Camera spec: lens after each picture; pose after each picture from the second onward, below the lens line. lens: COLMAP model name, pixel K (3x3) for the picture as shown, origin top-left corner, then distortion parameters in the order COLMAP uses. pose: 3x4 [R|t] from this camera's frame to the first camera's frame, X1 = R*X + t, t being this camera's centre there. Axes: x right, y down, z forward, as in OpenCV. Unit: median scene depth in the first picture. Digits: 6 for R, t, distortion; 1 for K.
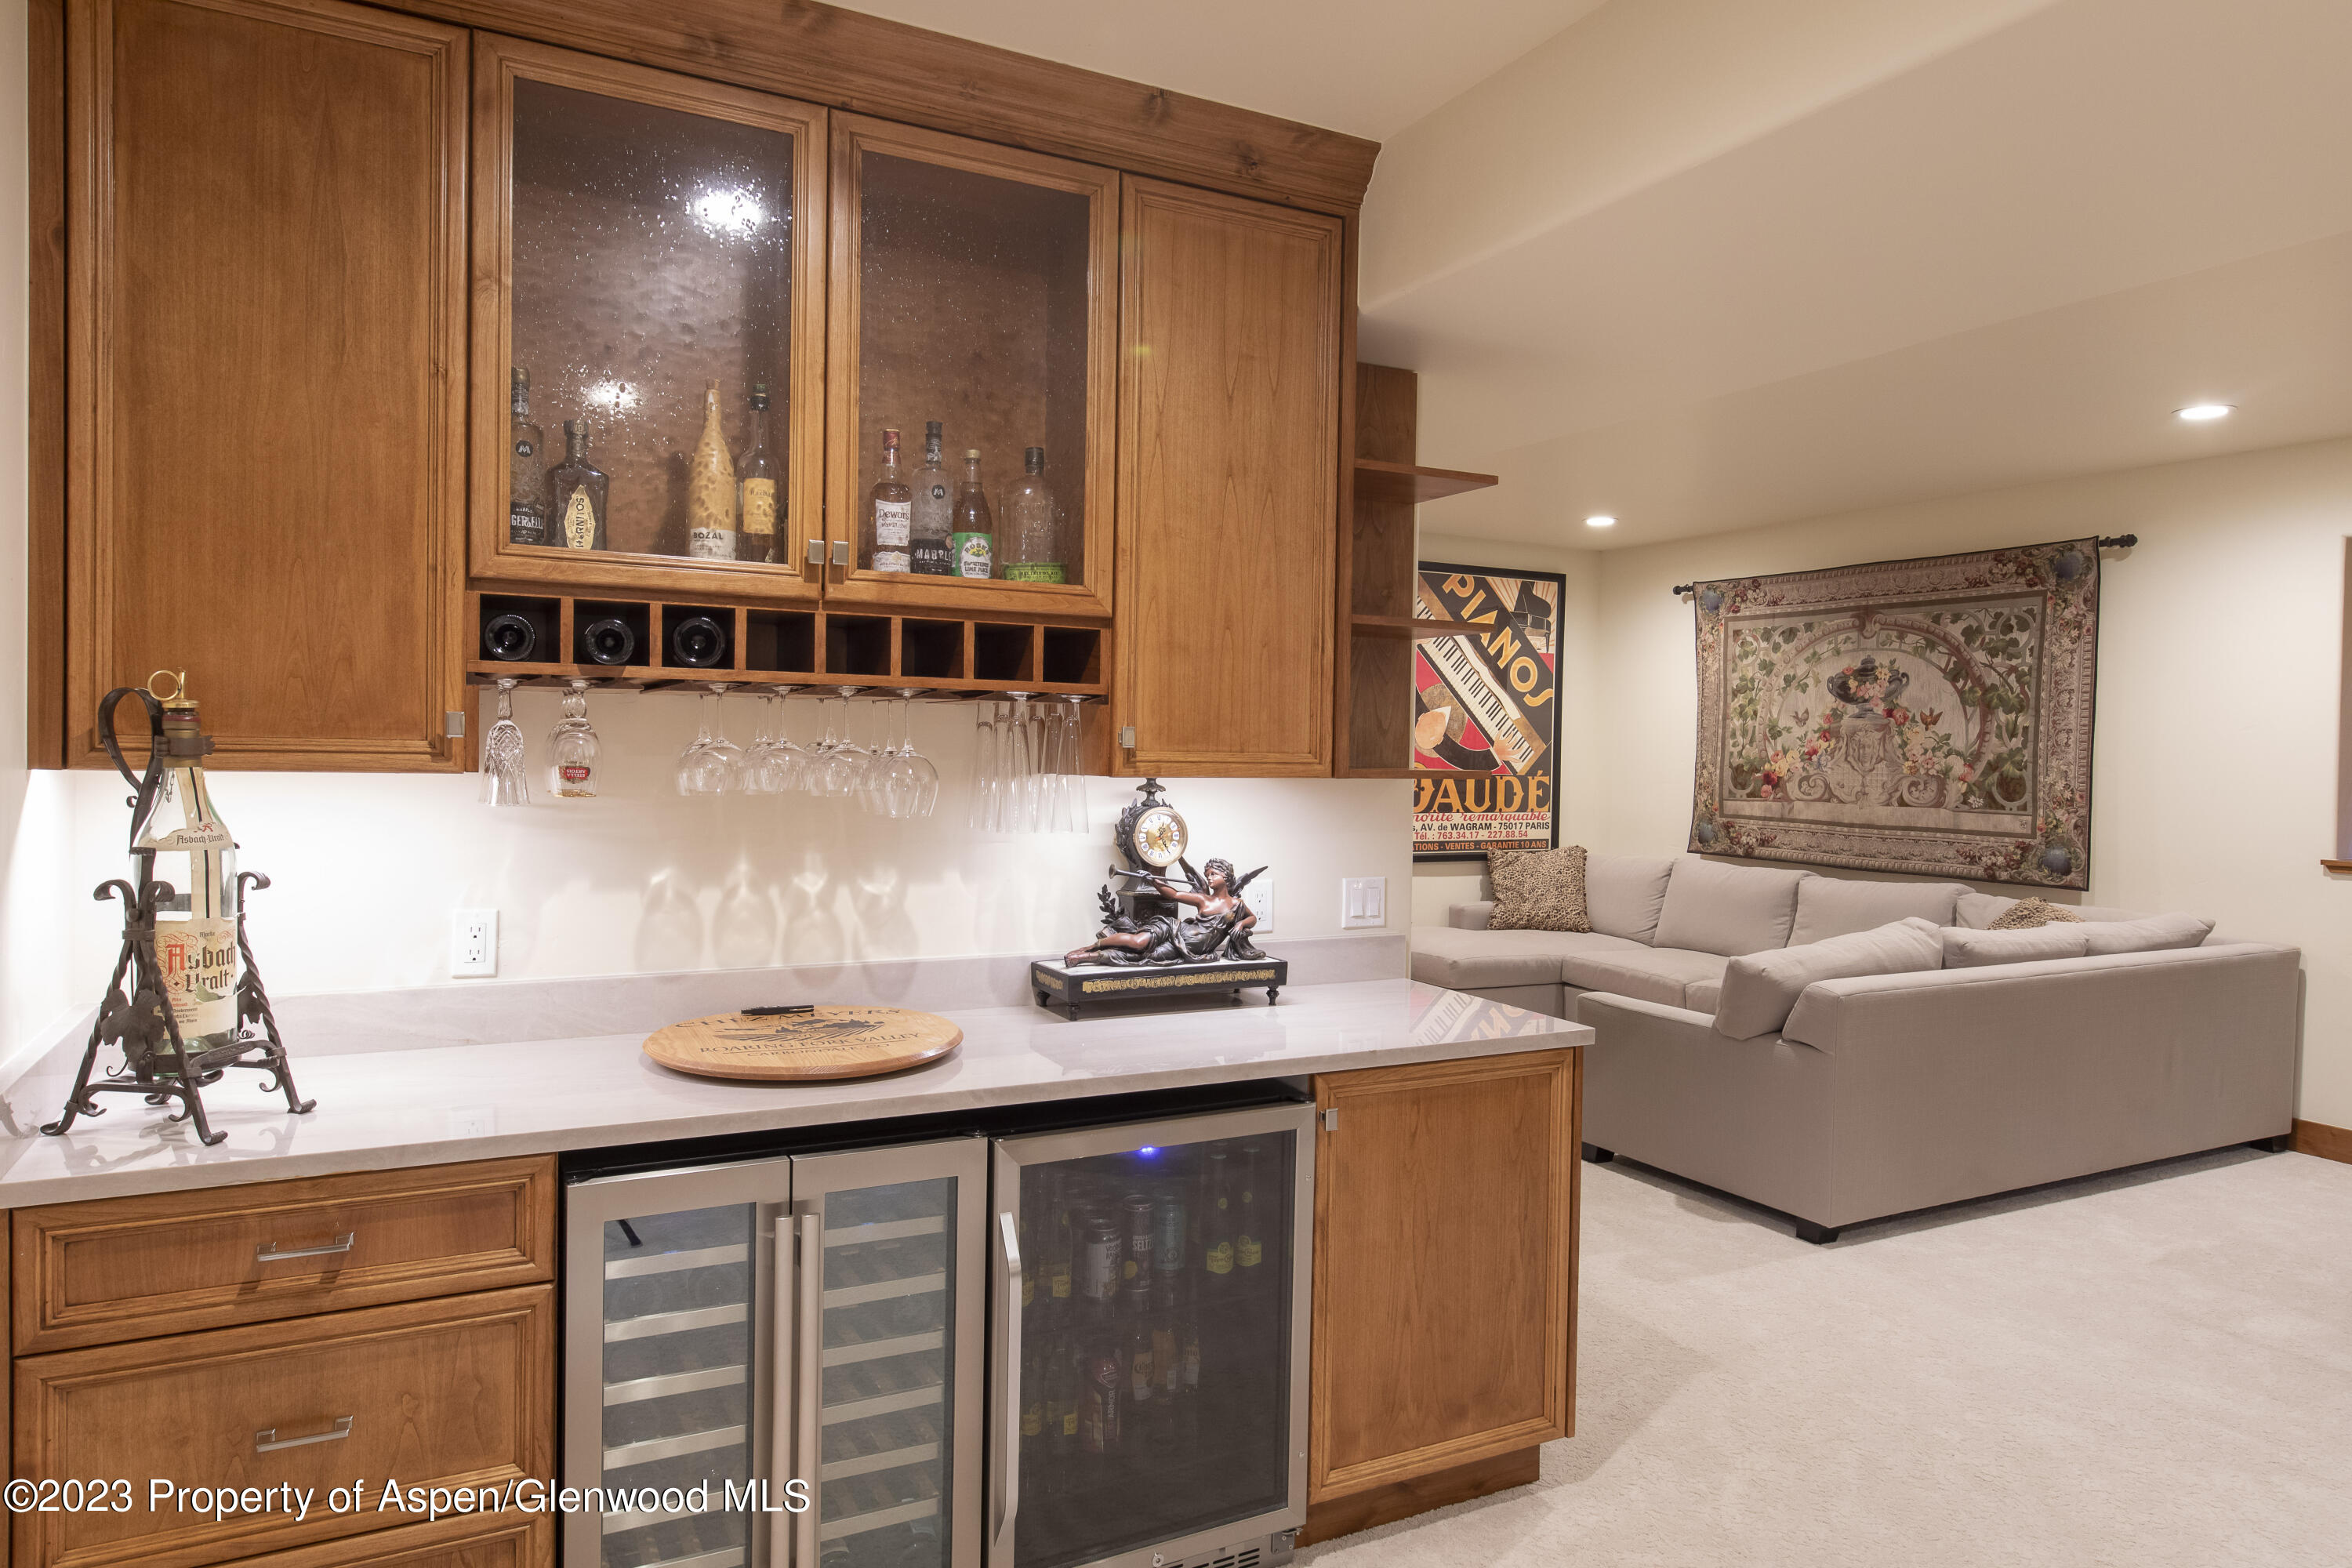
lens RADIAL K [[1472.0, 0, 1172.2], [0, 1472.0, 783.9], [0, 0, 1]] dist [0.001223, -0.000464]
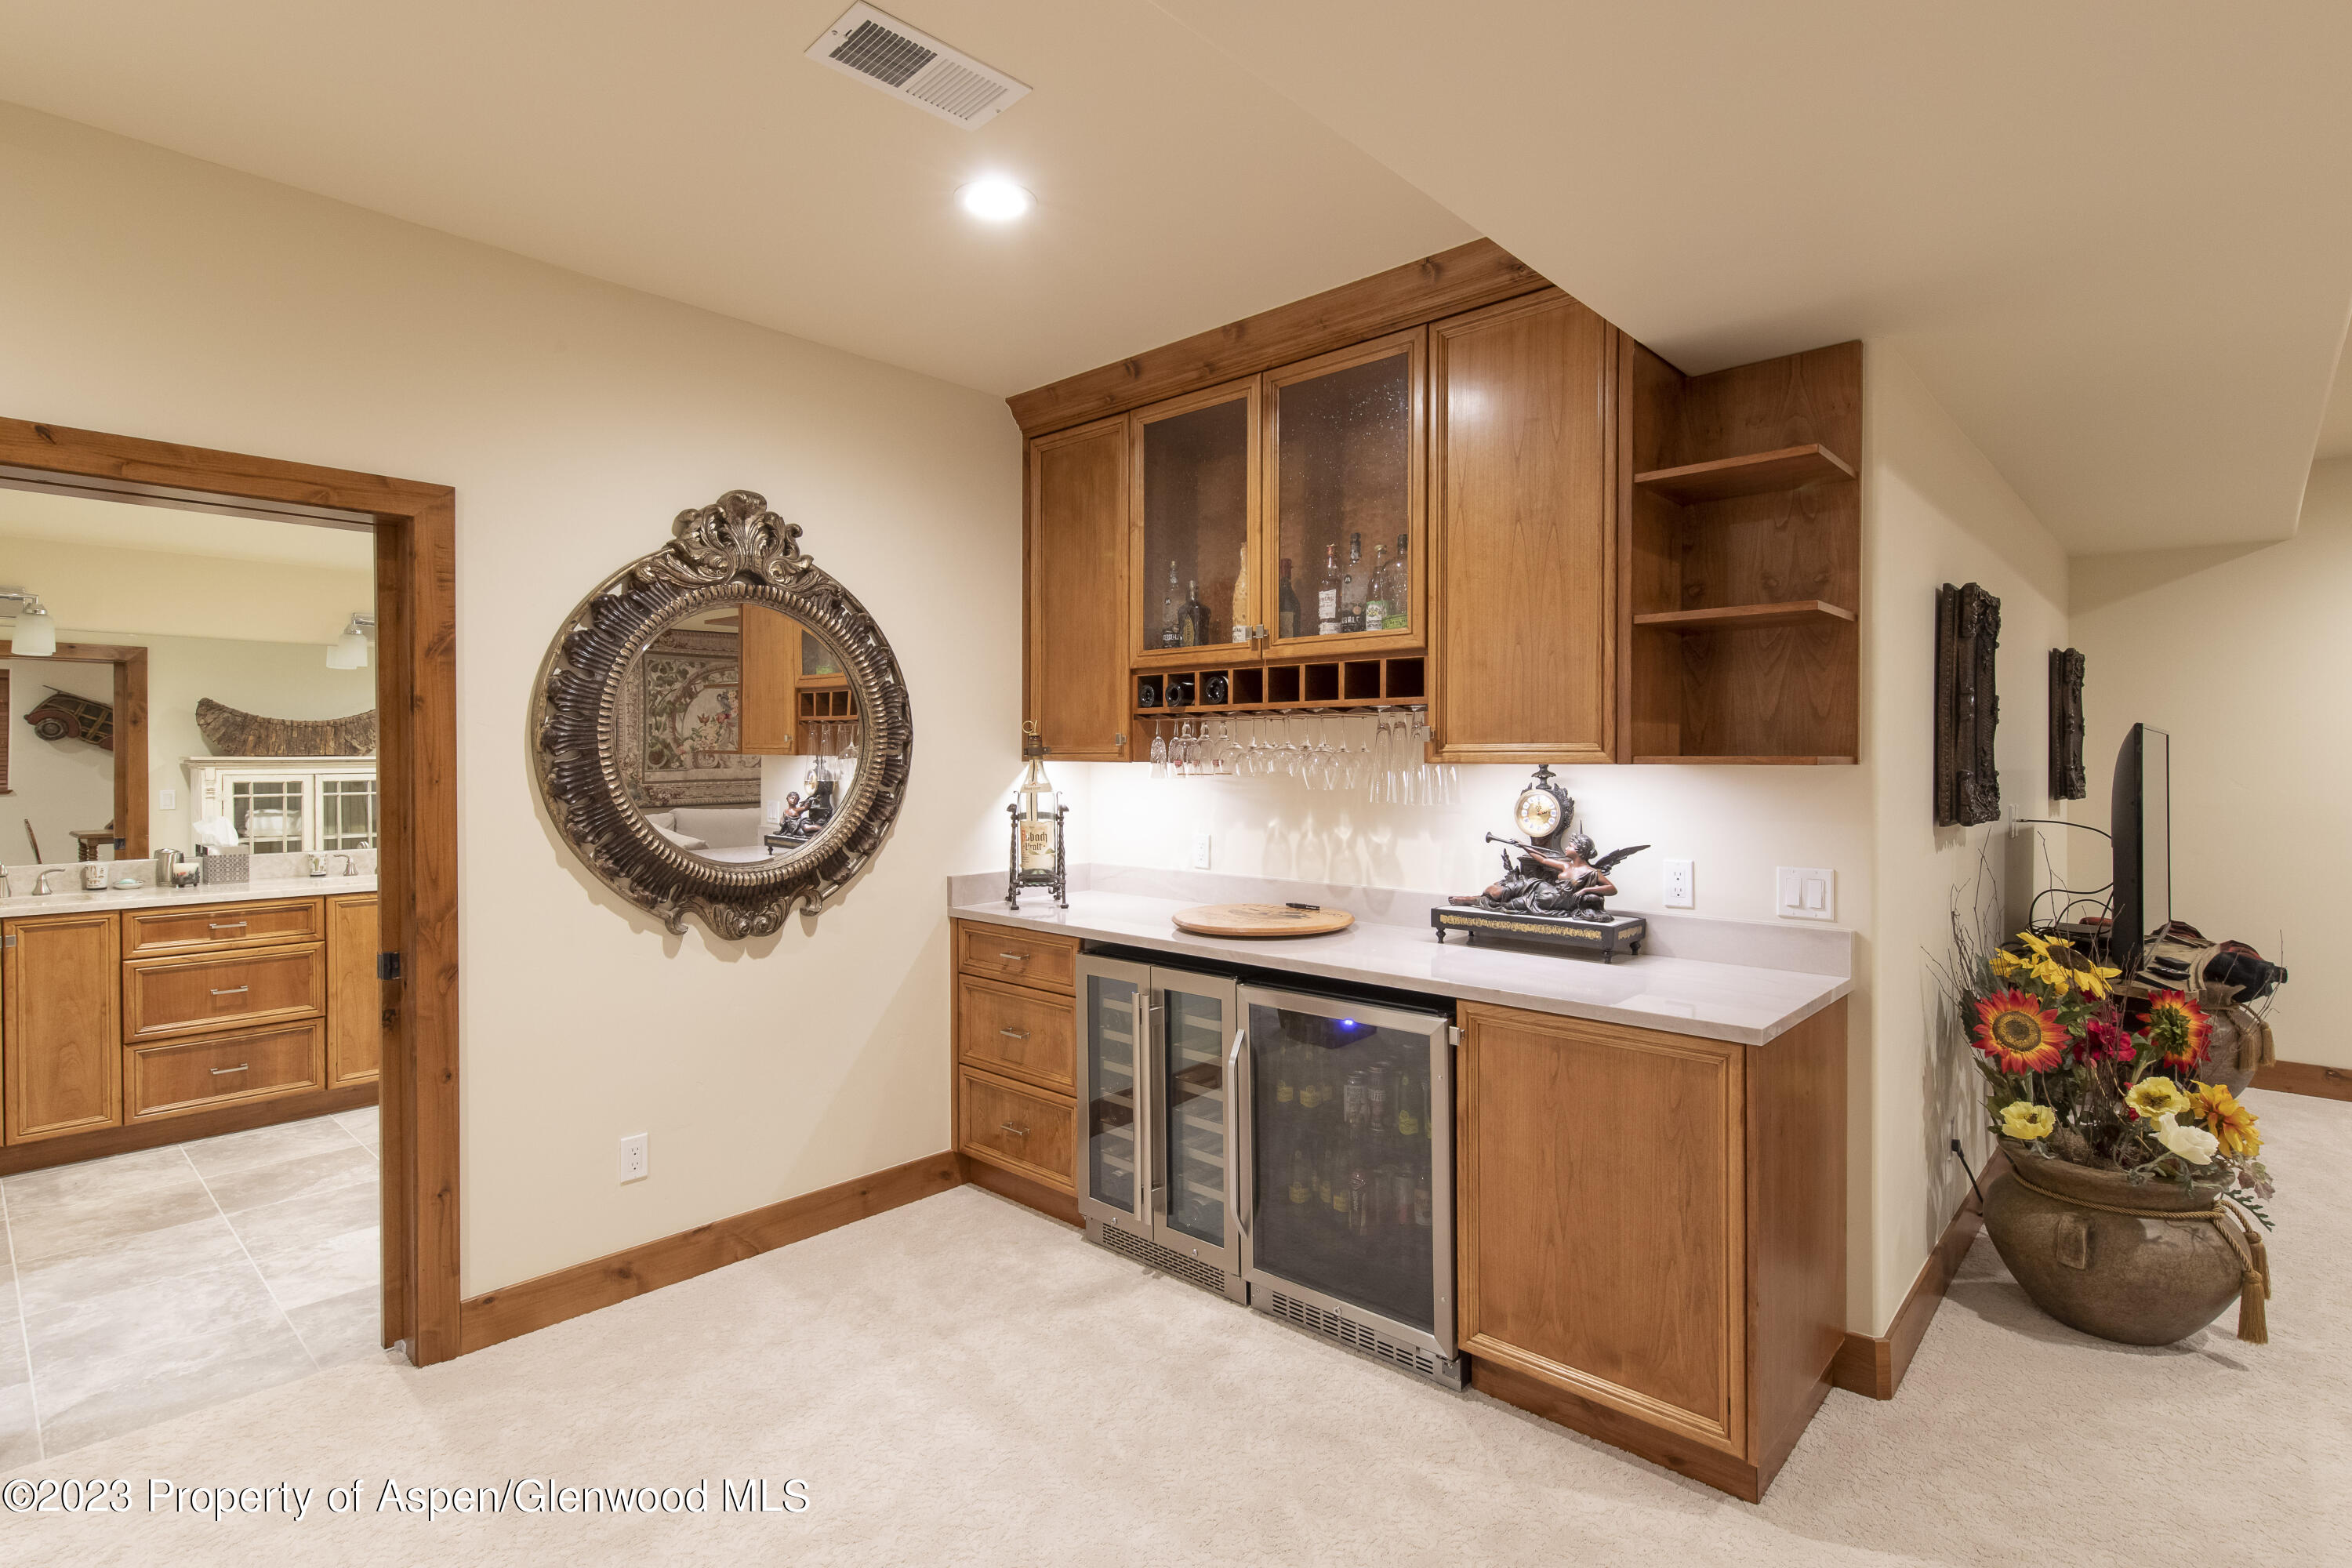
lens RADIAL K [[1127.6, 0, 1178.0], [0, 1127.6, 774.4], [0, 0, 1]] dist [0.001905, 0.001213]
pose [[0.341029, -0.003252, -0.940047, 0.834158], [-0.019533, 0.999754, -0.010545, 0.020150], [0.939850, 0.021958, 0.340882, 0.409041]]
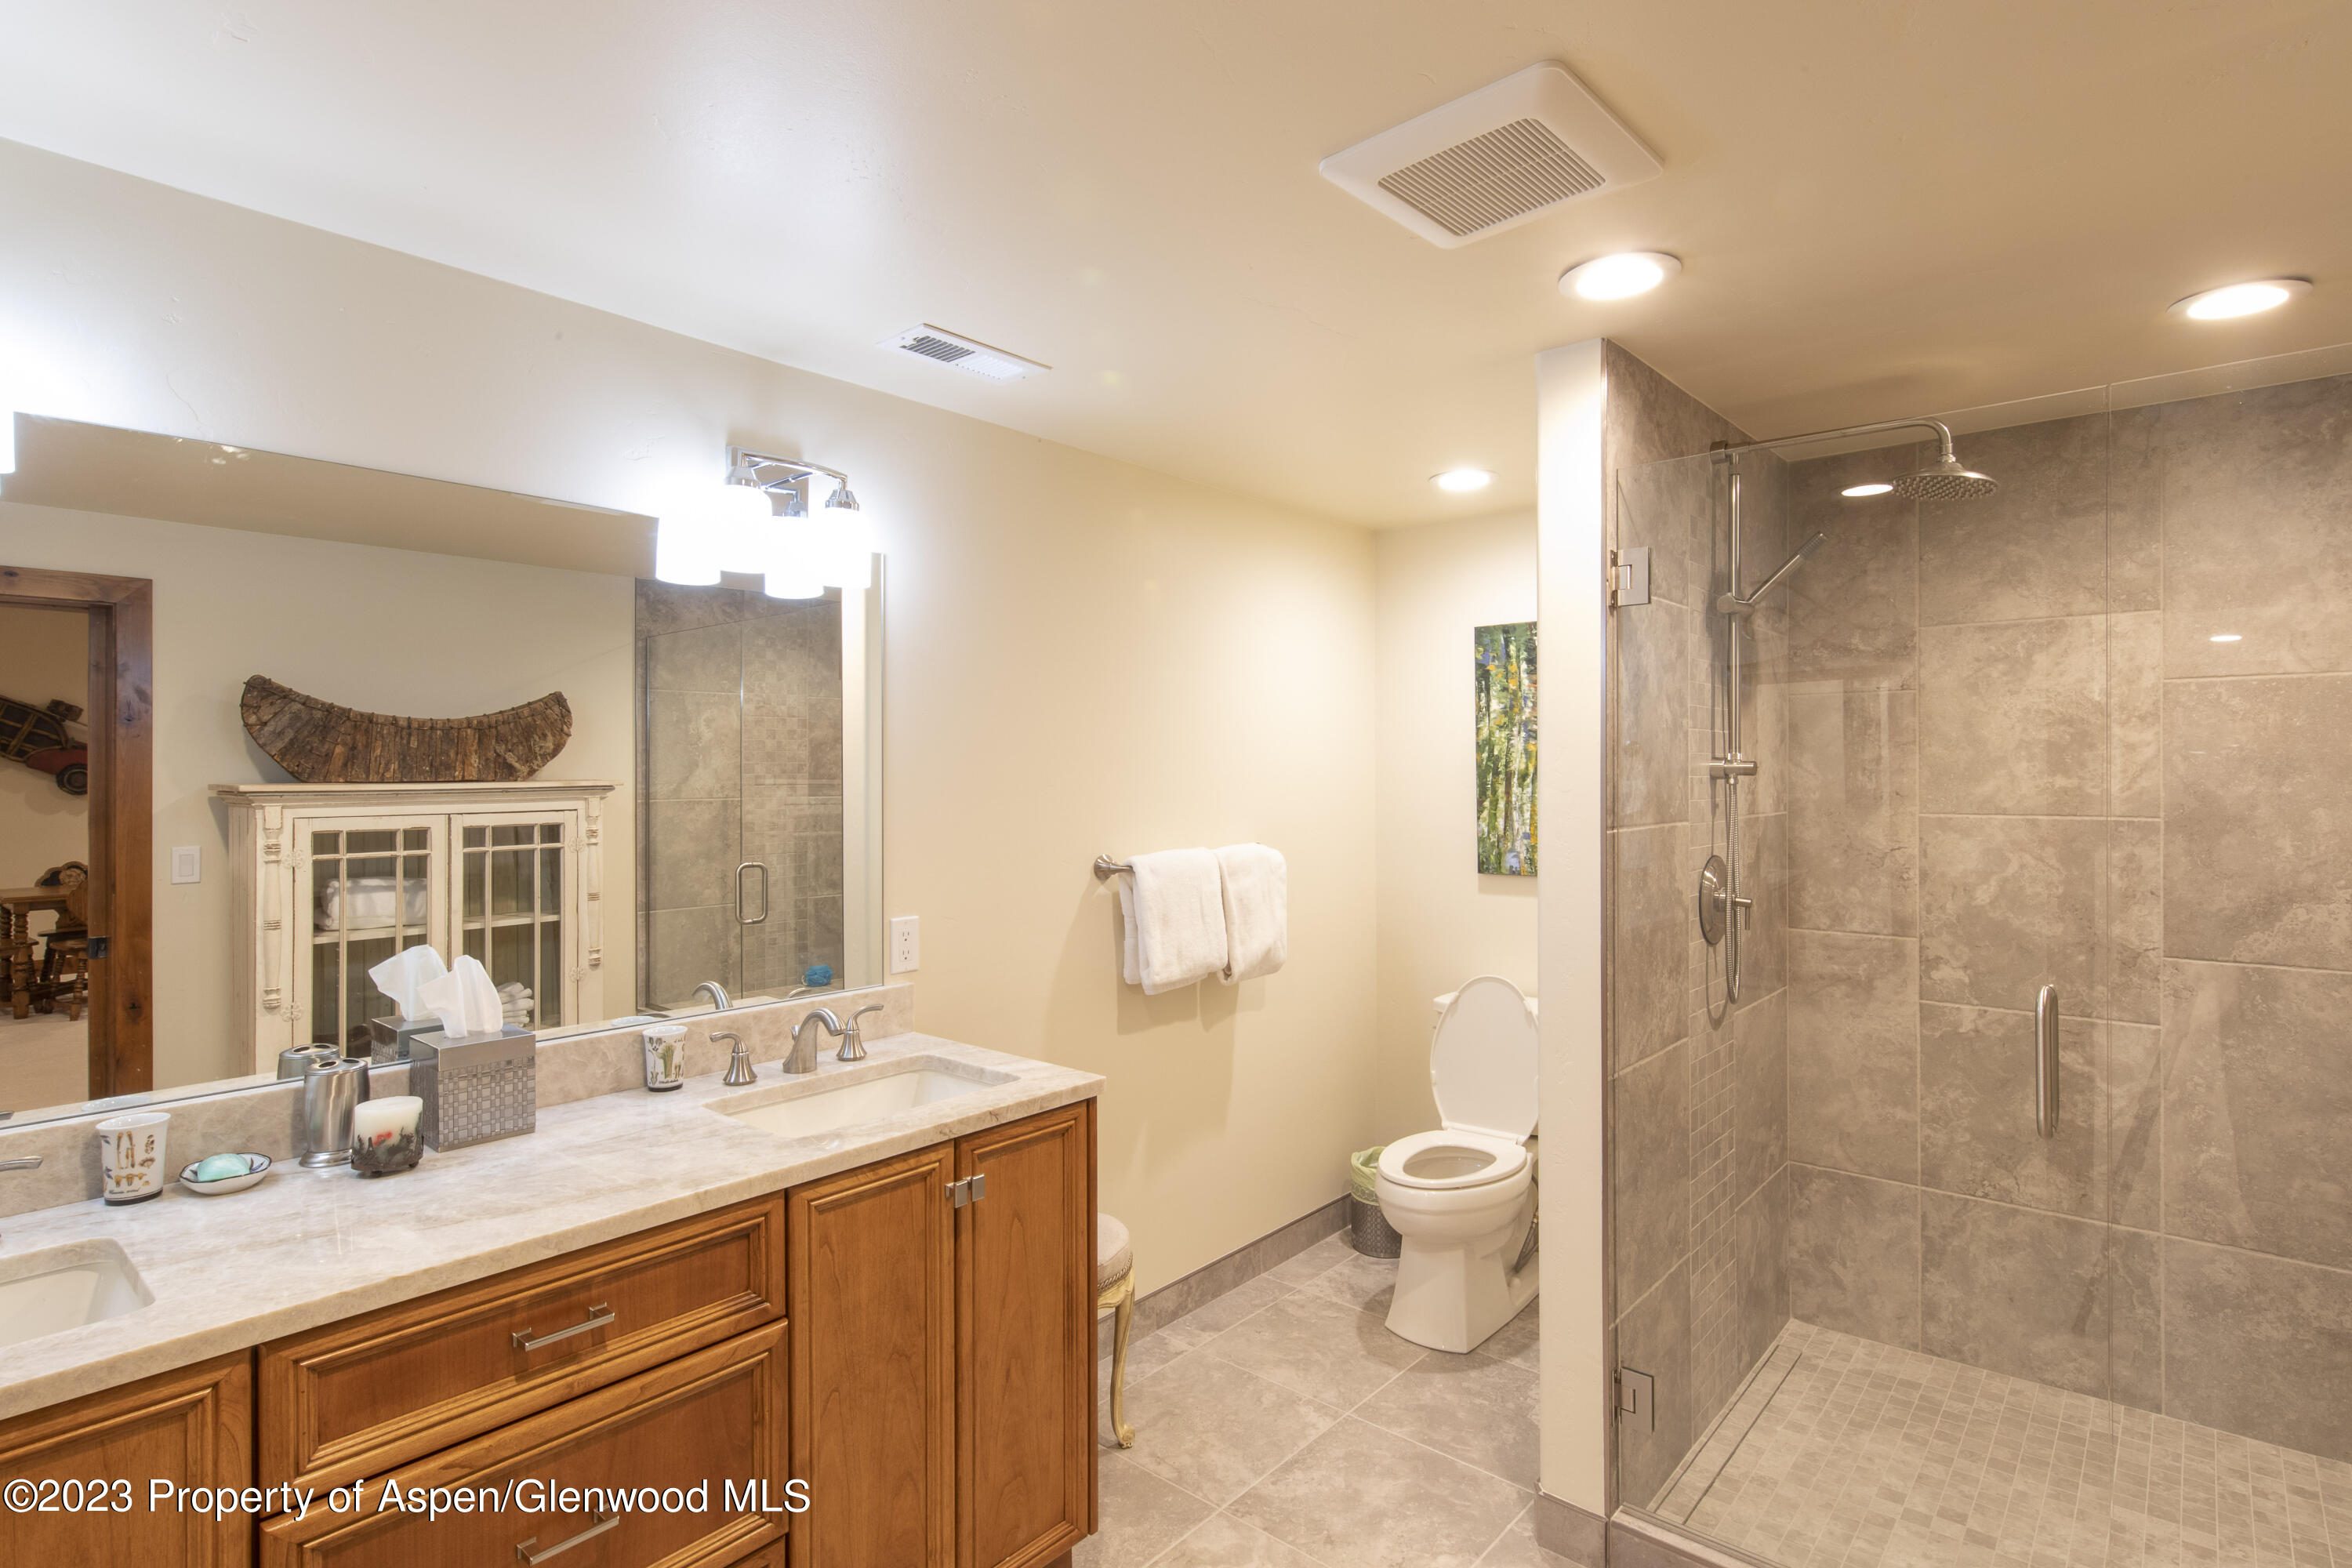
lens RADIAL K [[1166.1, 0, 1178.8], [0, 1166.1, 769.2], [0, 0, 1]] dist [0.000940, 0.001028]
pose [[0.368454, -0.020515, -0.929420, -0.438416], [-0.015268, 0.999488, -0.028114, 0.002429], [0.929521, 0.024549, 0.367952, -0.201778]]
